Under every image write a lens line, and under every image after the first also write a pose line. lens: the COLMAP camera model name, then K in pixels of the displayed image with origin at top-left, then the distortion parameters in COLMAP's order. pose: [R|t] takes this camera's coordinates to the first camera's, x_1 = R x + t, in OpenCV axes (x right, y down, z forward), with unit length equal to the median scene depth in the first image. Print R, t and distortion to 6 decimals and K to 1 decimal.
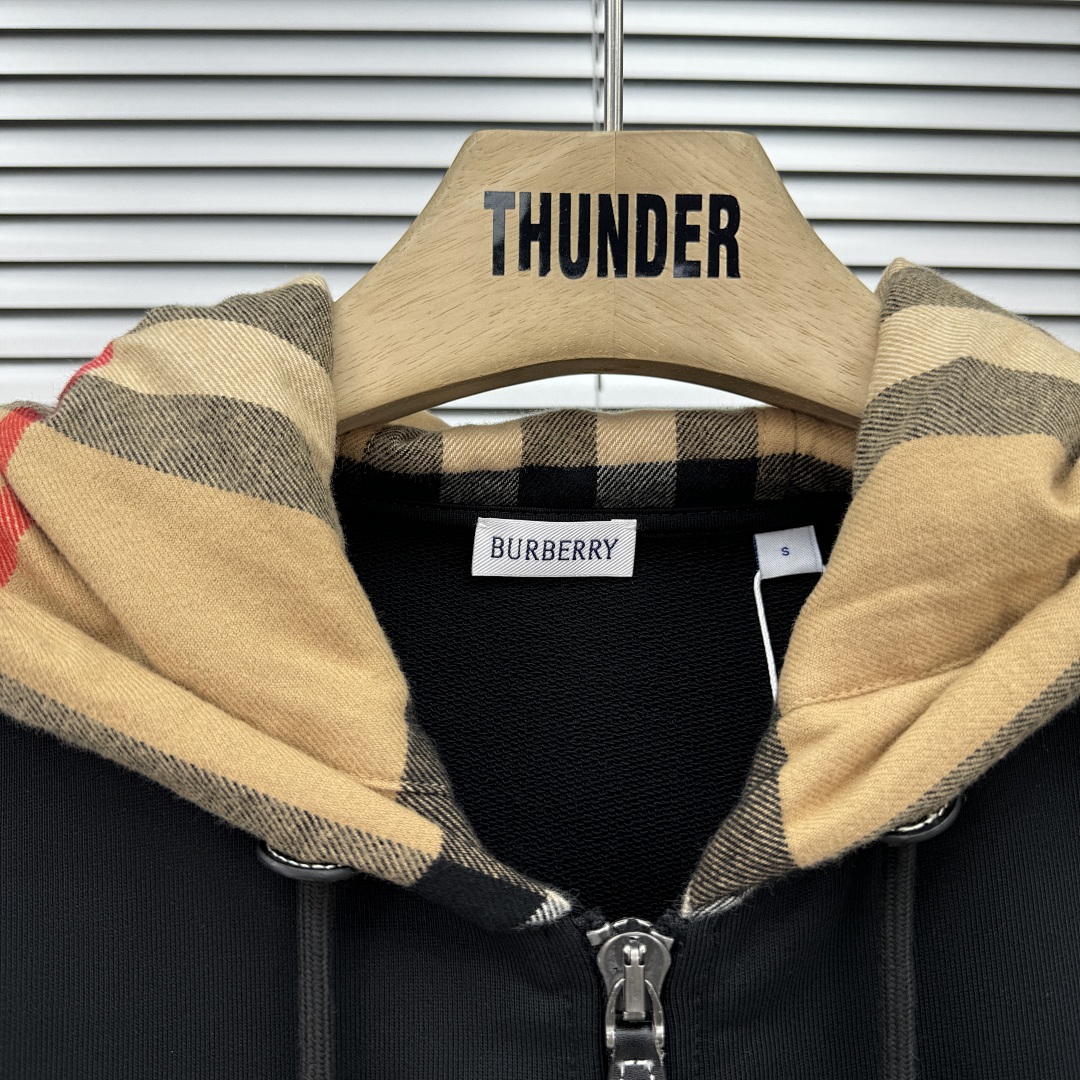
lens RADIAL K [[1021.7, 0, 540.0], [0, 1021.7, 540.0], [0, 0, 1]] dist [0.135321, -0.353777]
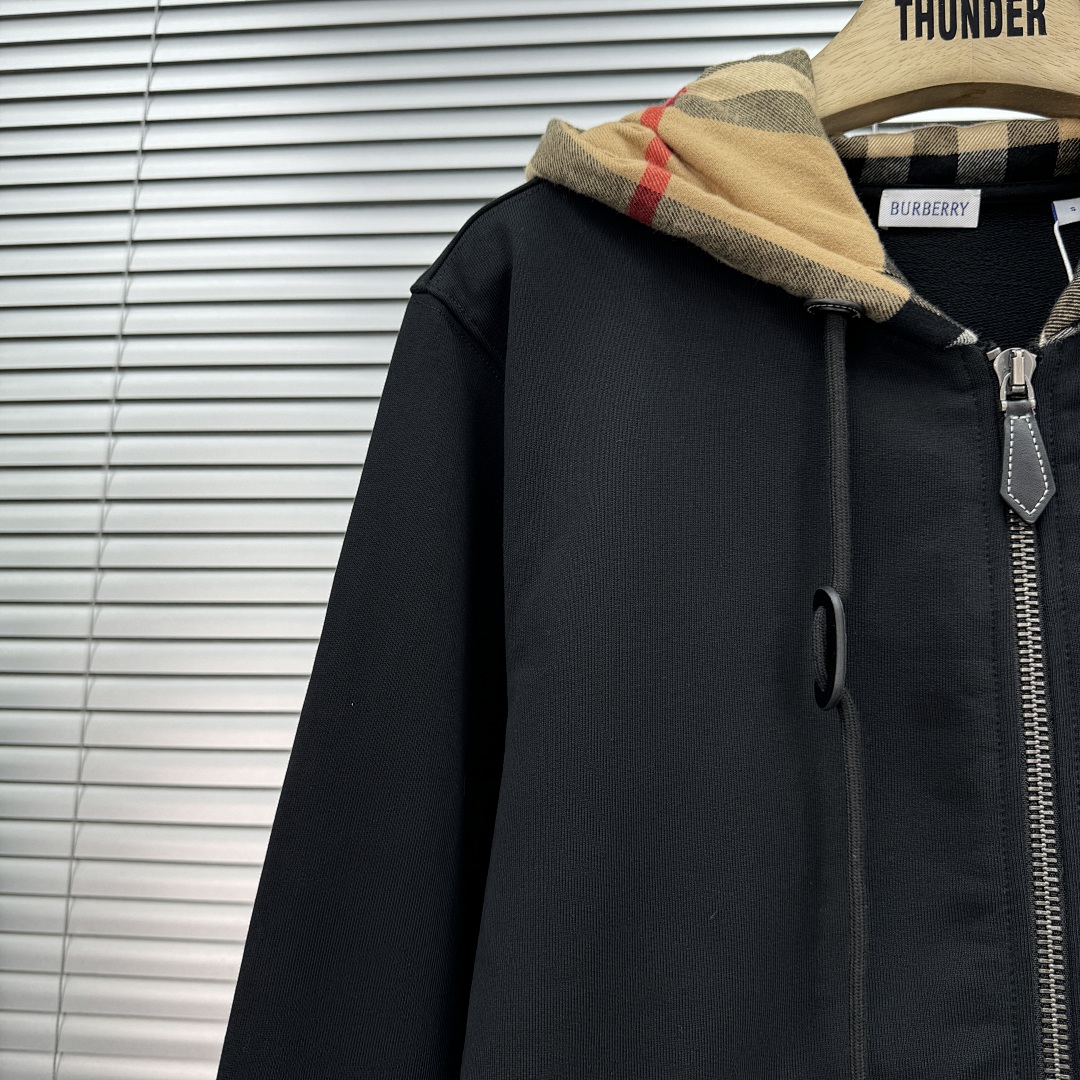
lens RADIAL K [[1055.9, 0, 540.0], [0, 1055.9, 540.0], [0, 0, 1]] dist [-0.009041, 0.004602]
pose [[0.993626, 0.001263, -0.112719, -0.458355], [-0.013713, 0.993865, -0.109744, 0.805539], [0.111889, 0.110590, 0.987548, -0.764106]]
